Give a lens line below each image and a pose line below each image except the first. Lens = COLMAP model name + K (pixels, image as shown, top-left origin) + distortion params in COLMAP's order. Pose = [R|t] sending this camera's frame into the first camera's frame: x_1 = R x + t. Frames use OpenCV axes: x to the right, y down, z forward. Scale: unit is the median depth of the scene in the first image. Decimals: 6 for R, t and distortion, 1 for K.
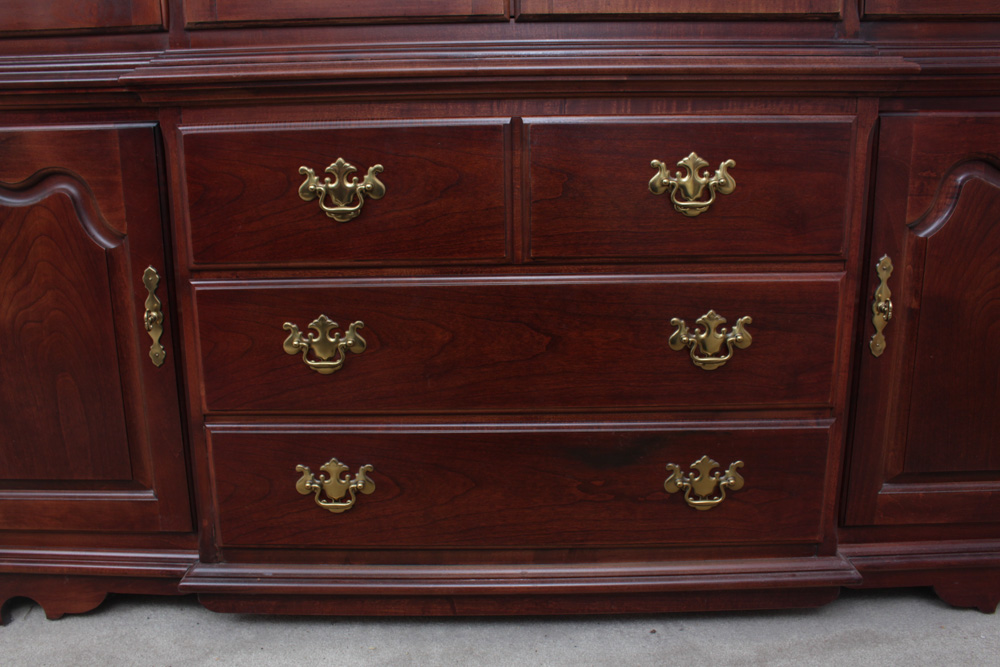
lens RADIAL K [[869.1, 0, 500.0], [0, 869.1, 333.5], [0, 0, 1]] dist [-0.152546, 0.128578]
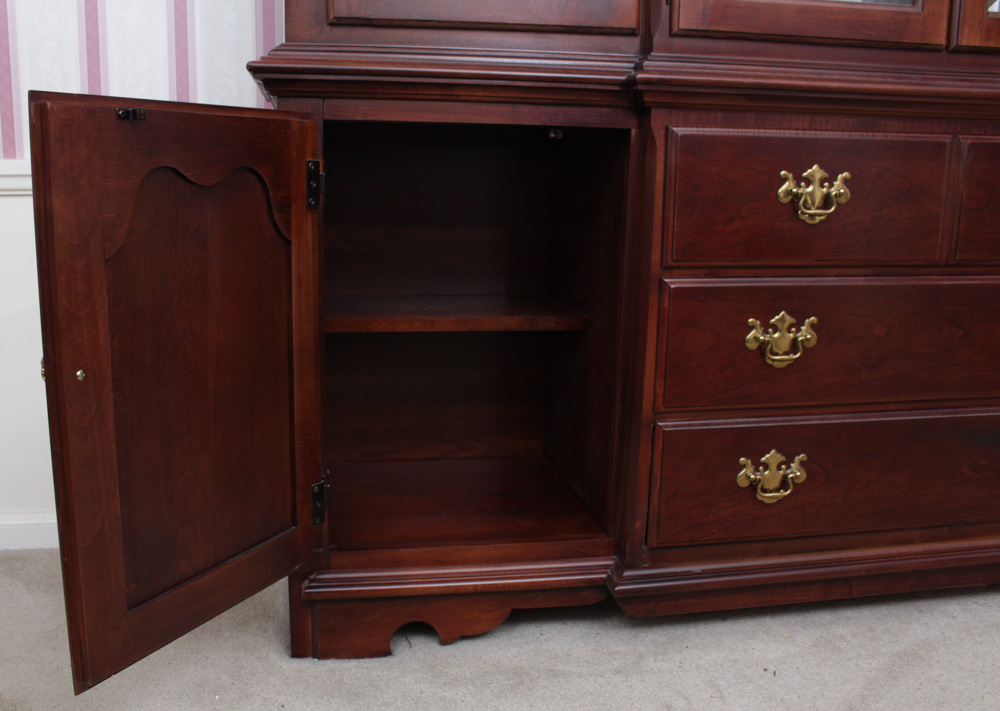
lens RADIAL K [[888.9, 0, 471.9], [0, 888.9, 272.0], [0, 0, 1]] dist [-0.105387, 0.102669]
pose [[0.981515, 0.002075, 0.191373, -0.735569], [0.012993, 0.996912, -0.077449, 0.007591], [-0.190942, 0.078503, 0.978457, 0.015494]]
